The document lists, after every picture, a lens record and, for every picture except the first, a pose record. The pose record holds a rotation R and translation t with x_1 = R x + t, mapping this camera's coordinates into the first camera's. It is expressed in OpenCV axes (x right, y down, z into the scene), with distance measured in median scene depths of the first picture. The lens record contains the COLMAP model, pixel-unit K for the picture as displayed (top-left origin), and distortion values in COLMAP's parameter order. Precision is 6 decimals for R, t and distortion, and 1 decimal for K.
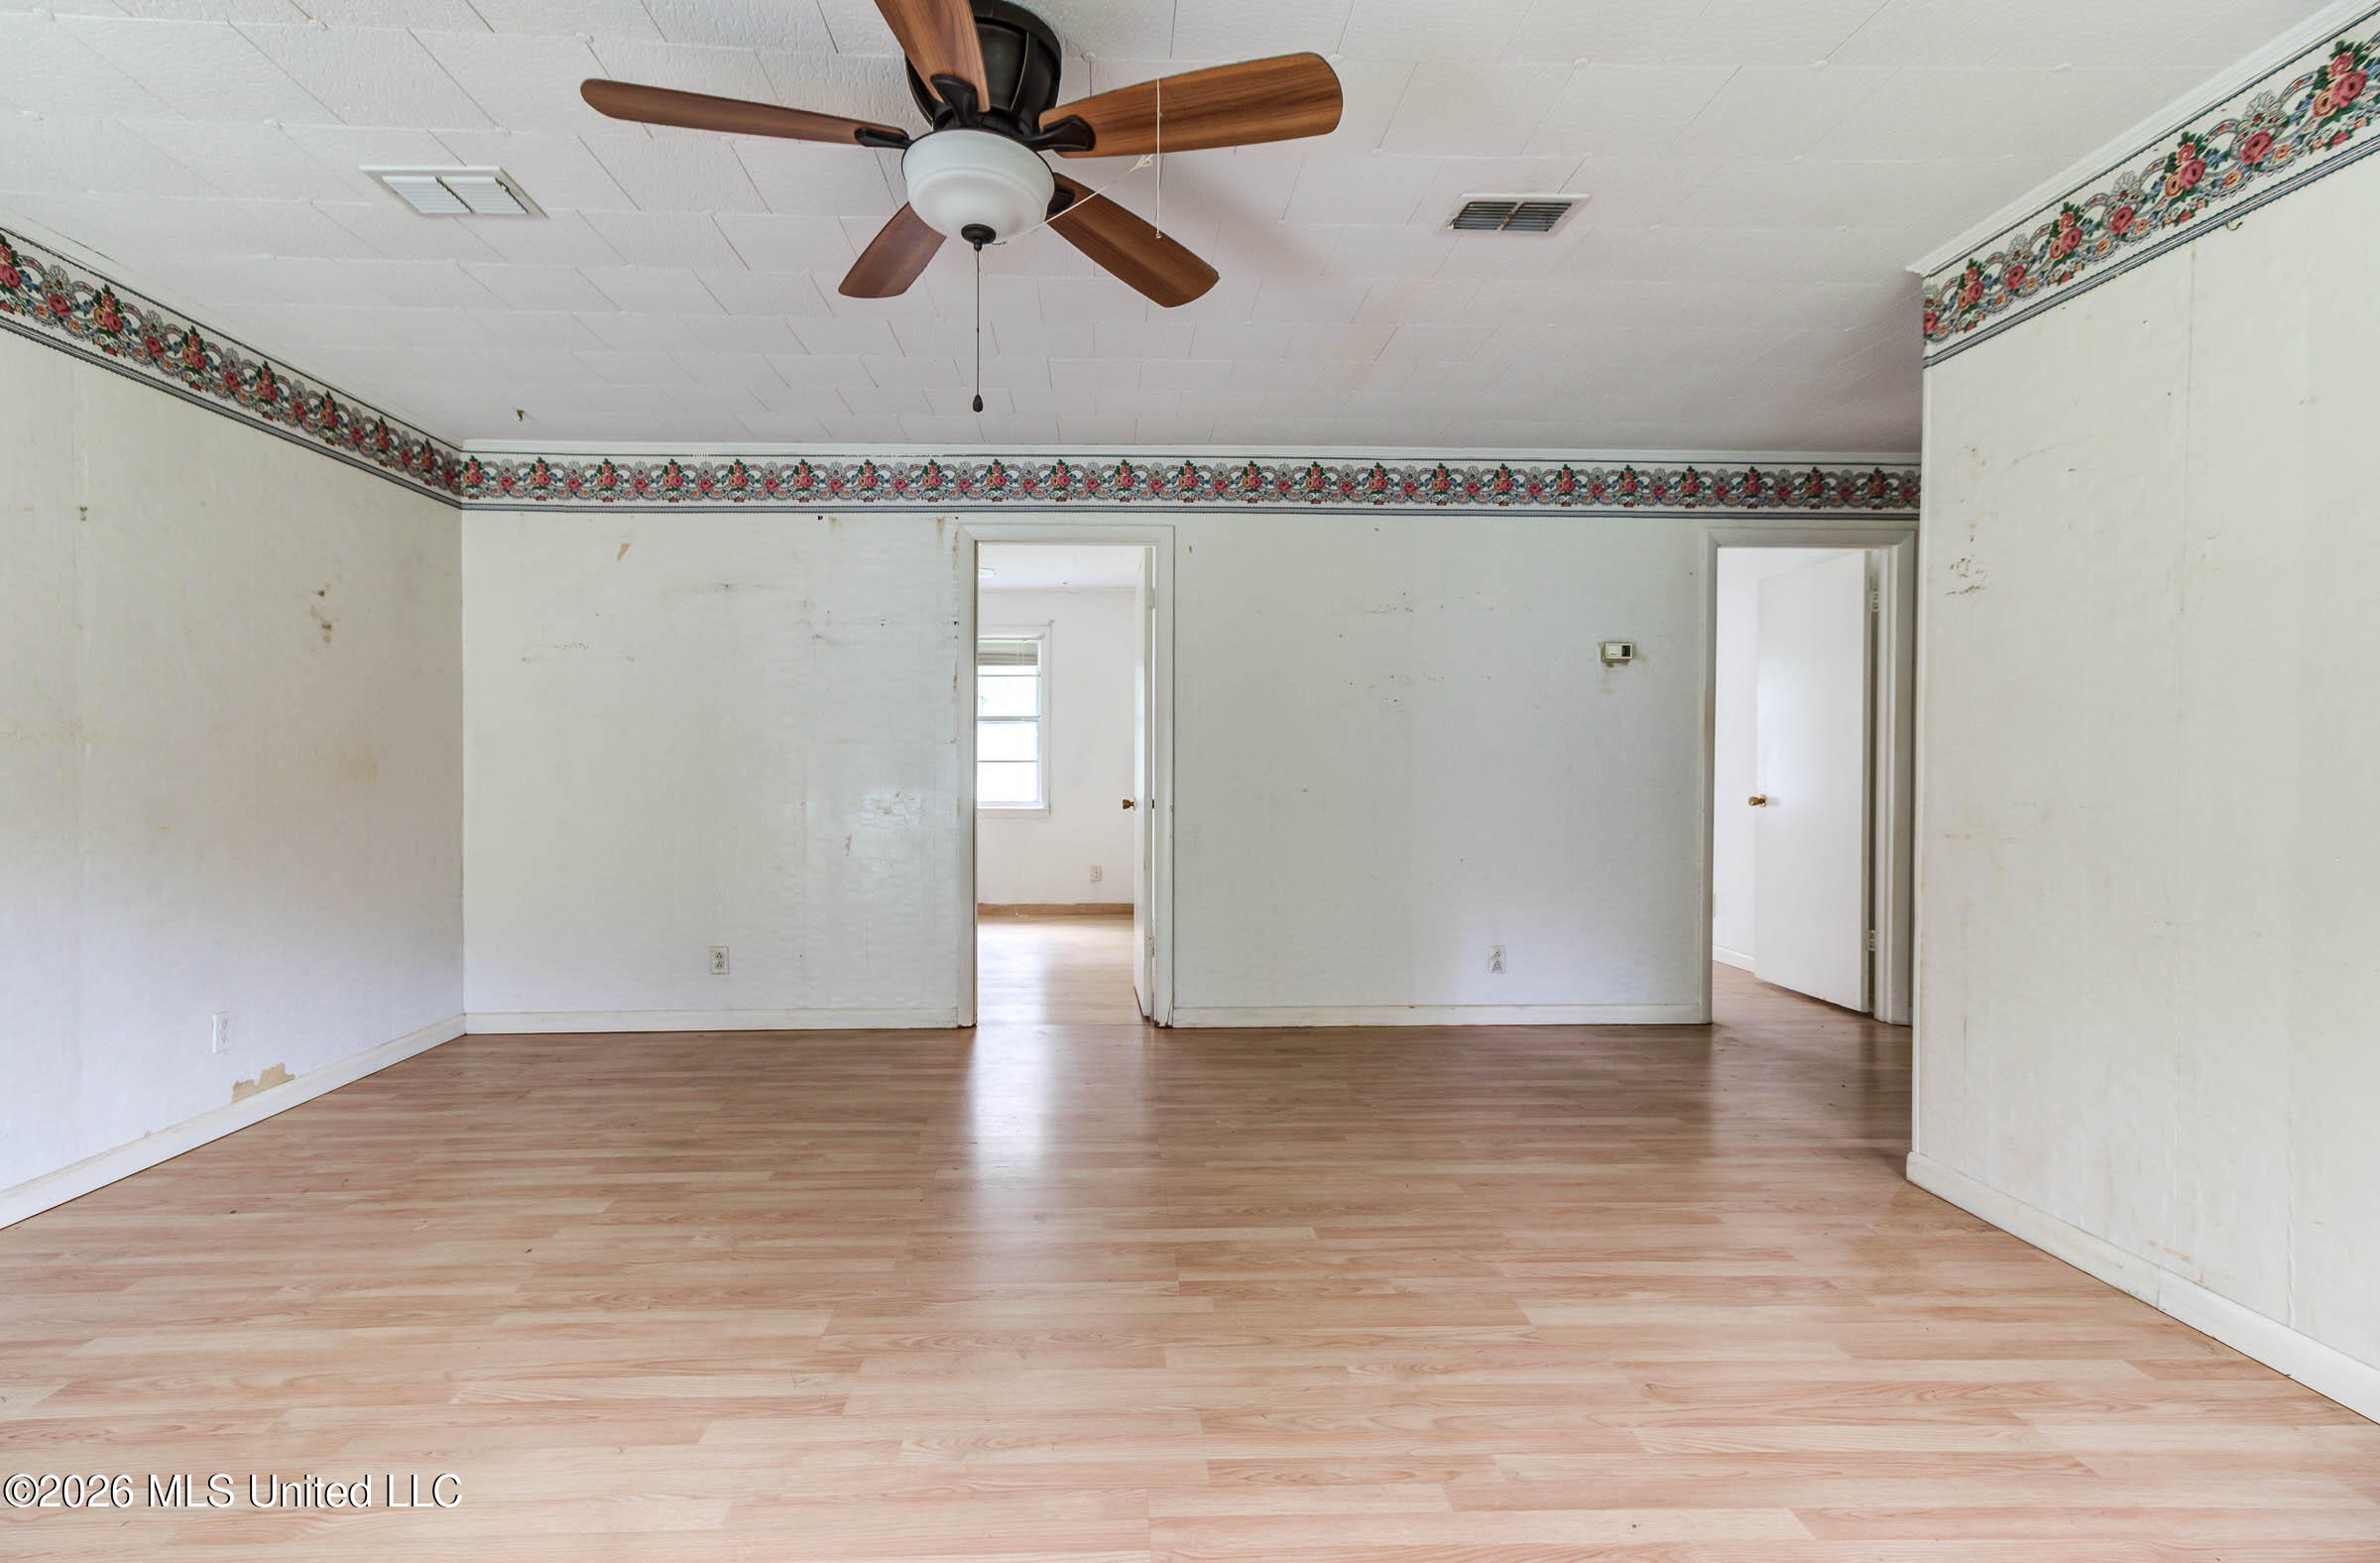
lens RADIAL K [[1100.7, 0, 1172.1], [0, 1100.7, 766.1], [0, 0, 1]] dist [0.013069, 0.000717]
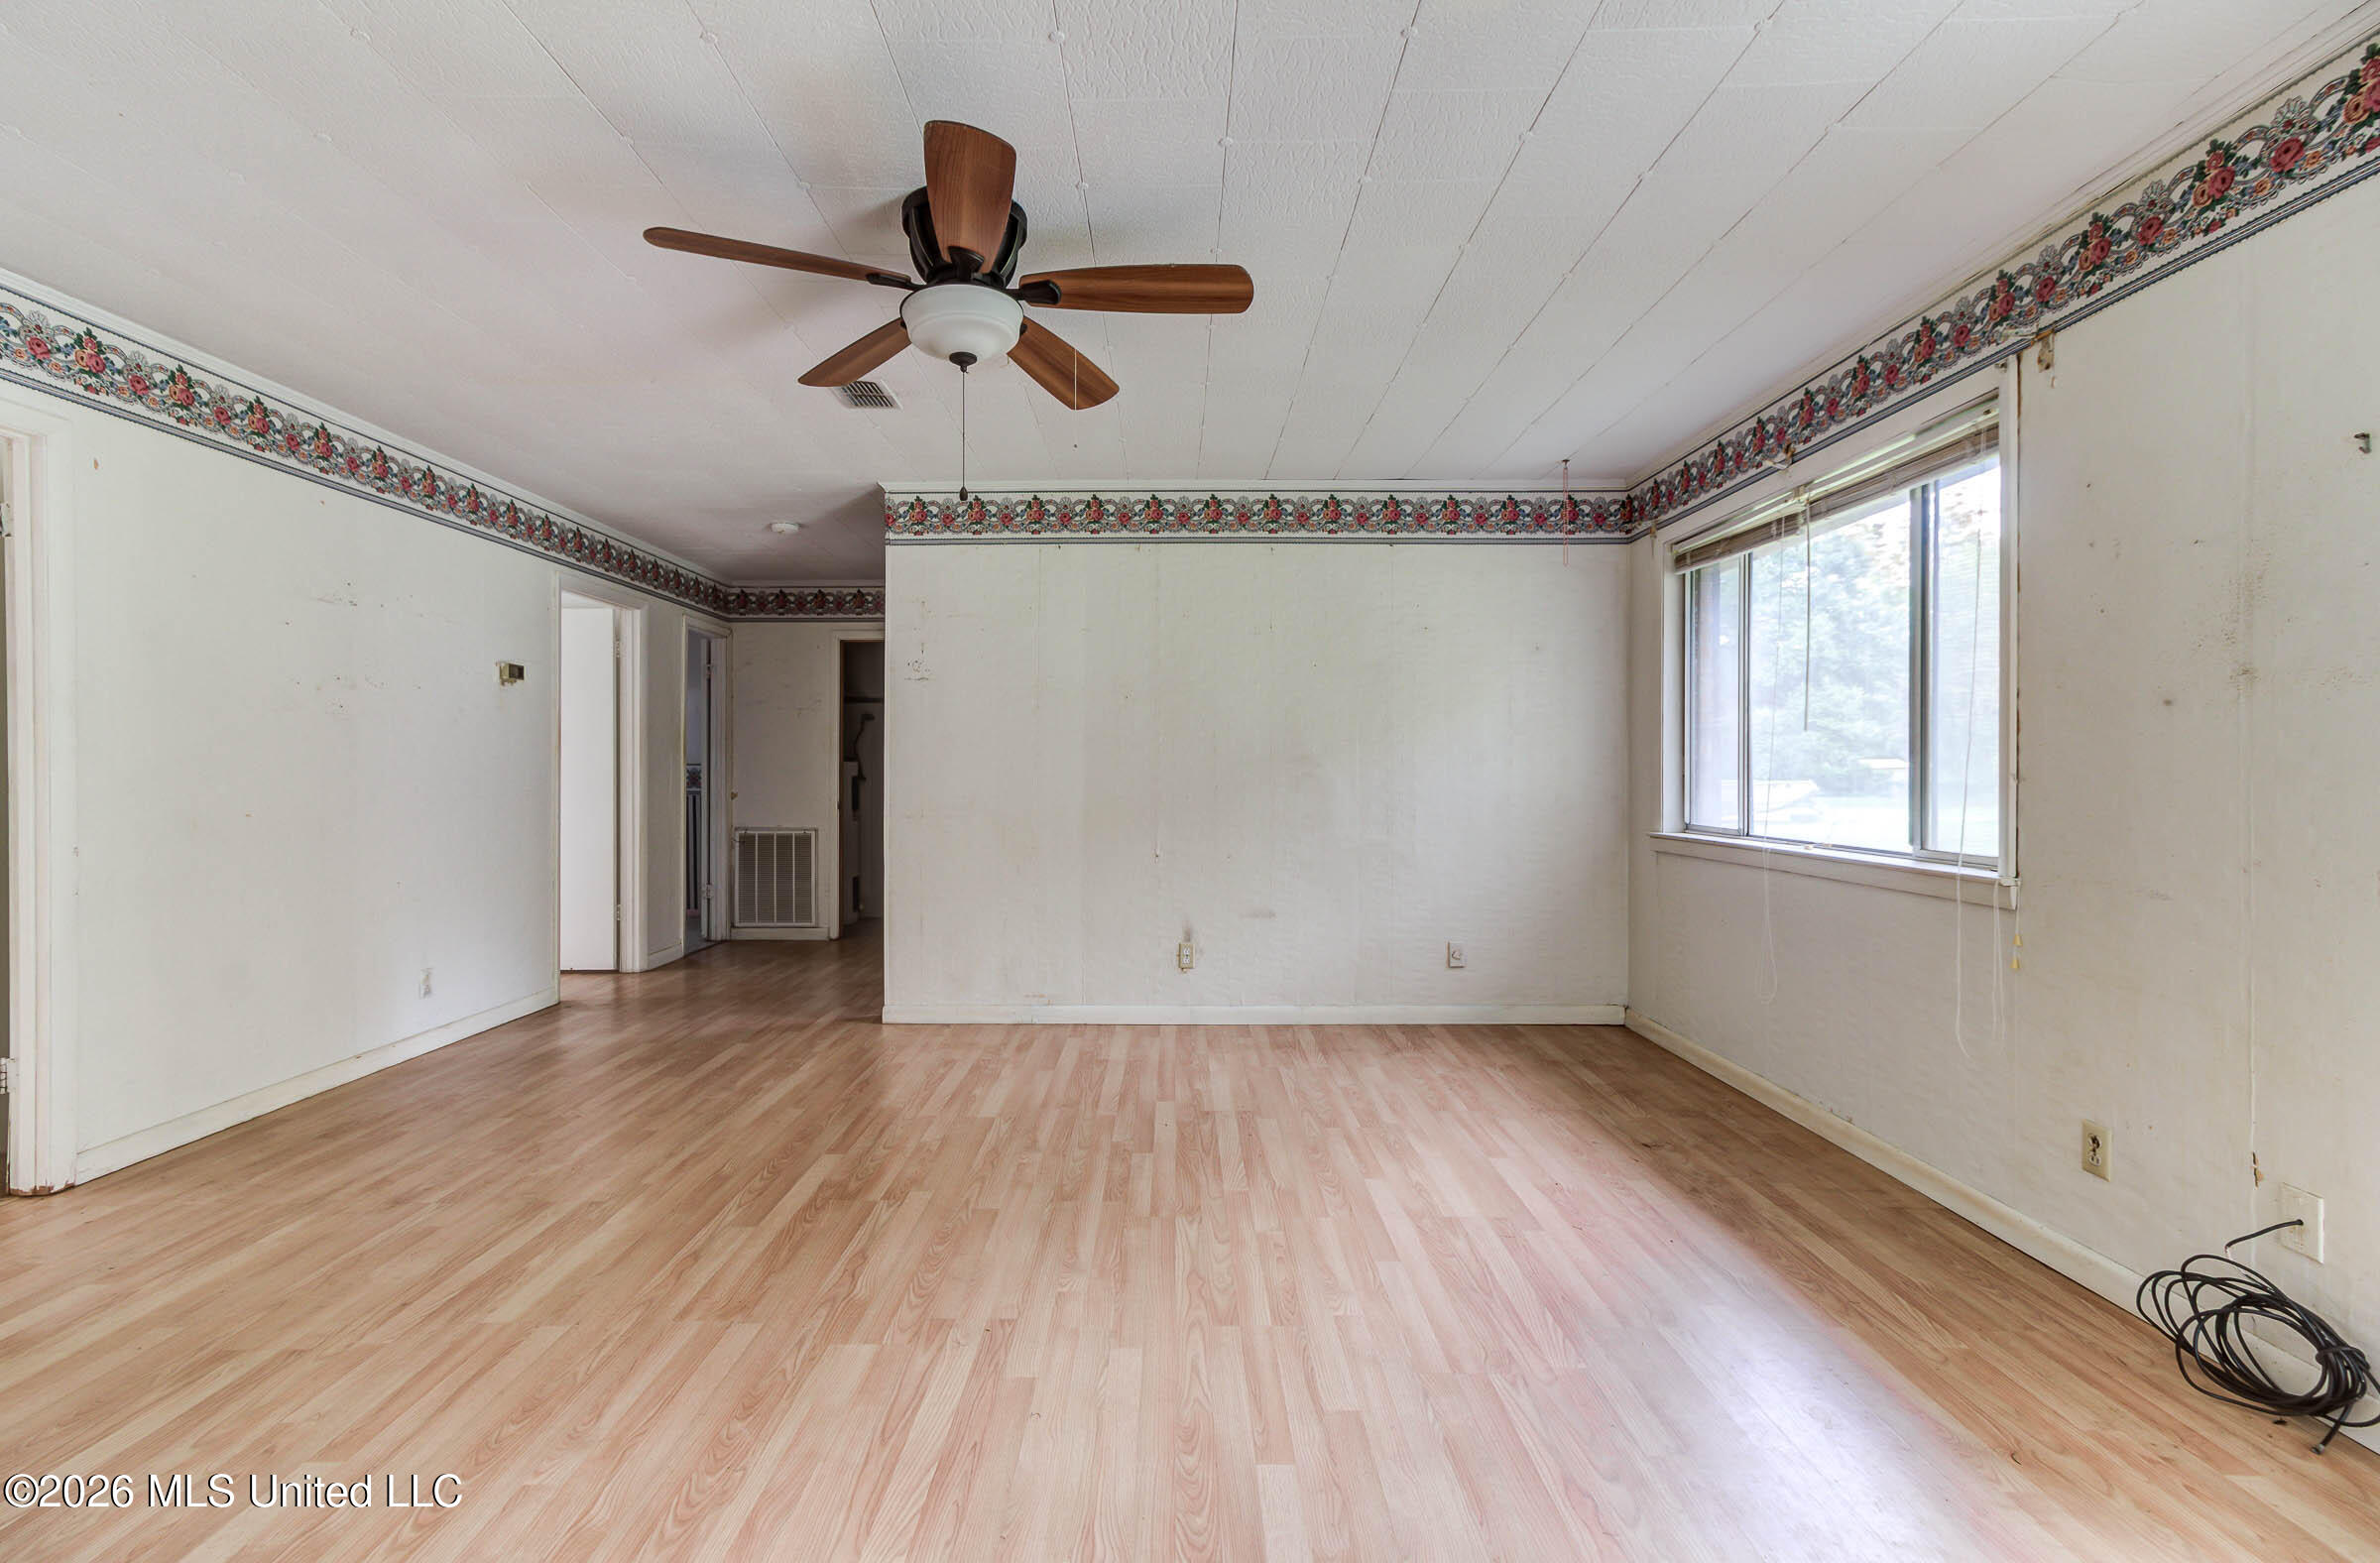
lens RADIAL K [[1113.4, 0, 1121.3], [0, 1113.4, 762.1], [0, 0, 1]] dist [0.033873, 0.000975]
pose [[0.063184, 0.003668, 0.997995, -1.228070], [0.004225, 0.999983, -0.003942, -0.018603], [-0.997993, 0.004465, 0.063168, 0.645015]]
